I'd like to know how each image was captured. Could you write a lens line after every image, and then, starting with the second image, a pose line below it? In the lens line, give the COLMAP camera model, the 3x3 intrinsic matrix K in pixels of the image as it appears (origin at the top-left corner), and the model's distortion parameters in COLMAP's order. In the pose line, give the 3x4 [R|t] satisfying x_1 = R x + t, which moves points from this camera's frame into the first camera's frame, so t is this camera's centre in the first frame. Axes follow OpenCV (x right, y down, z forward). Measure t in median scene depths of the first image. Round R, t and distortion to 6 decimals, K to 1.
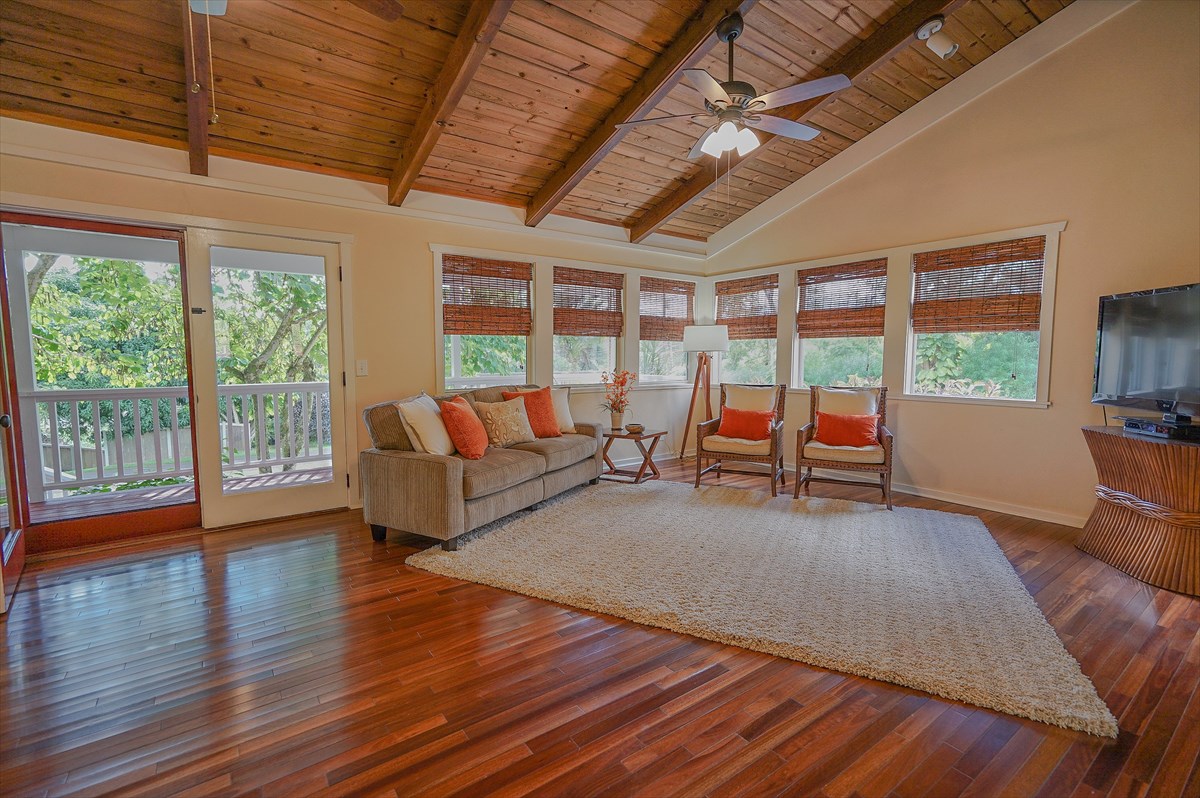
lens RADIAL K [[536.5, 0, 597.8], [0, 536.5, 396.3], [0, 0, 1]] dist [-0.020319, 0.018163]
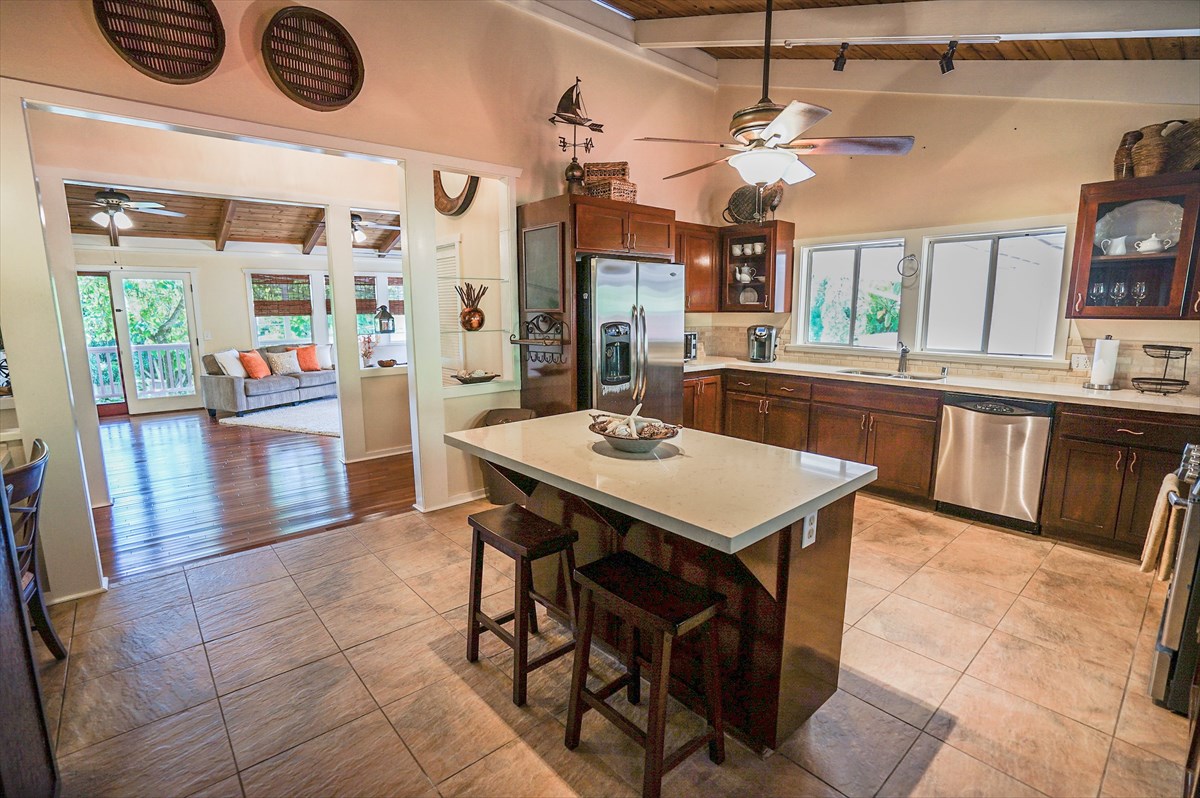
lens RADIAL K [[552.7, 0, 600.0], [0, 552.7, 399.0], [0, 0, 1]] dist [-0.062429, 0.021959]
pose [[0.995995, -0.017953, 0.087586, 0.748117], [0.010087, 0.995942, 0.089435, 0.012691], [-0.088836, -0.088194, 0.992134, -1.009548]]
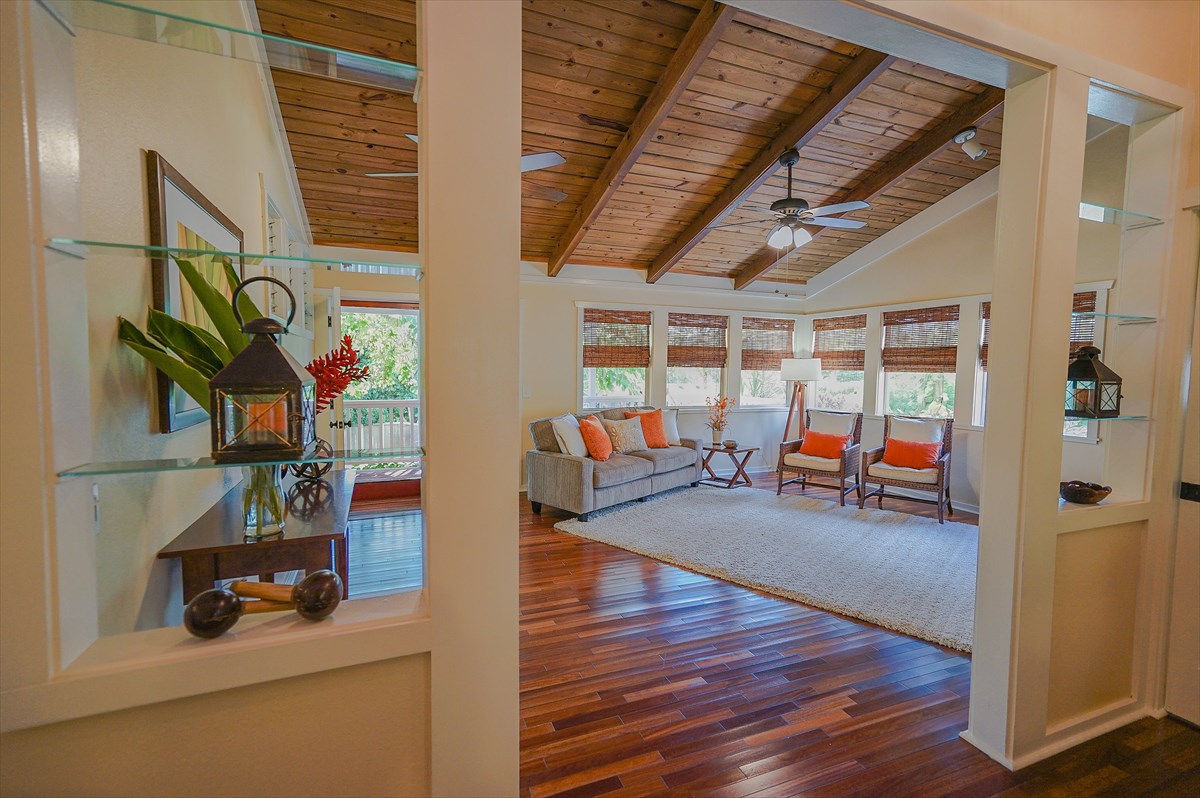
lens RADIAL K [[536.5, 0, 597.8], [0, 536.5, 396.3], [0, 0, 1]] dist [-0.020319, 0.018163]
pose [[0.968811, 0.025436, -0.246492, 0.082676], [-0.030132, 0.999429, -0.015296, -0.024503], [0.245962, 0.022246, 0.969024, -0.299002]]
